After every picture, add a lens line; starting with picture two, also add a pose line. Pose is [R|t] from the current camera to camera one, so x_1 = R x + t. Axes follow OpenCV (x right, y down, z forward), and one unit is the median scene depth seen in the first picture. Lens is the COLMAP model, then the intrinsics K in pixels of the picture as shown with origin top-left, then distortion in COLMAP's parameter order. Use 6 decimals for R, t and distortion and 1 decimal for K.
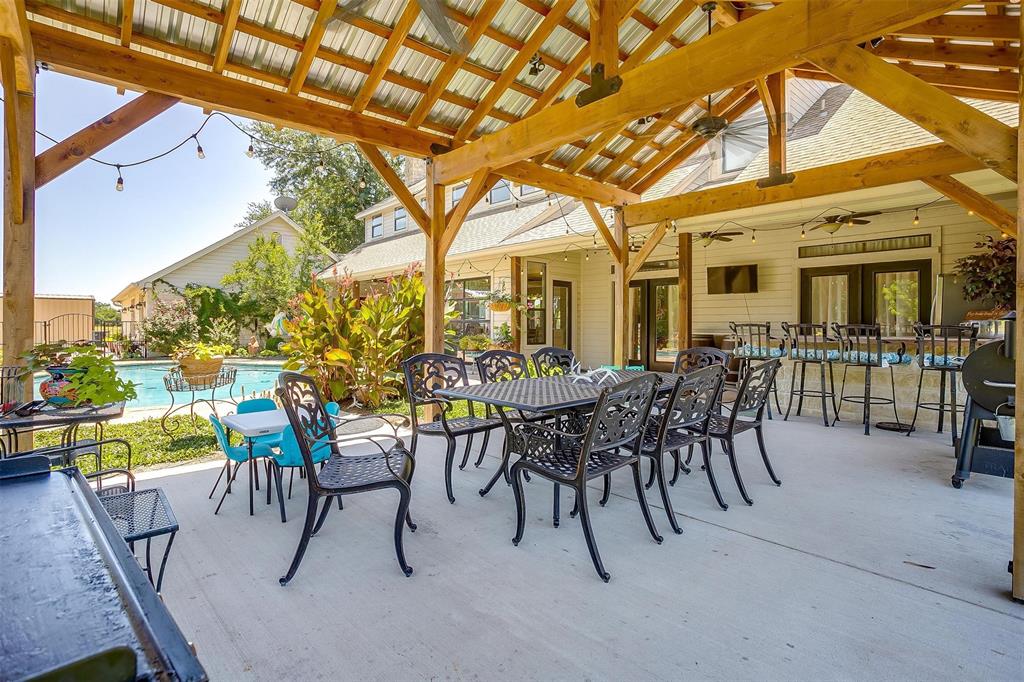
lens RADIAL K [[512.3, 0, 516.3], [0, 512.3, 335.6], [0, 0, 1]] dist [-0.081281, 0.043193]
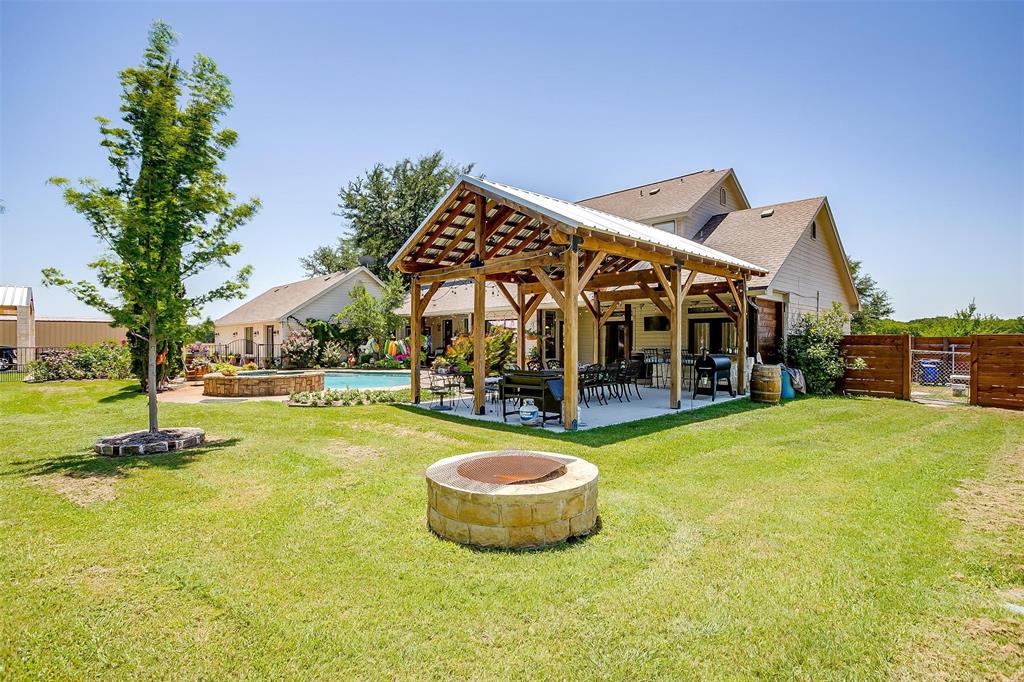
lens RADIAL K [[512.3, 0, 516.3], [0, 512.3, 335.6], [0, 0, 1]] dist [-0.081281, 0.043193]
pose [[0.999733, -0.002498, 0.022976, -0.140793], [0.003235, 0.999481, -0.032057, -0.006722], [-0.022884, 0.032123, 0.999222, -0.876279]]
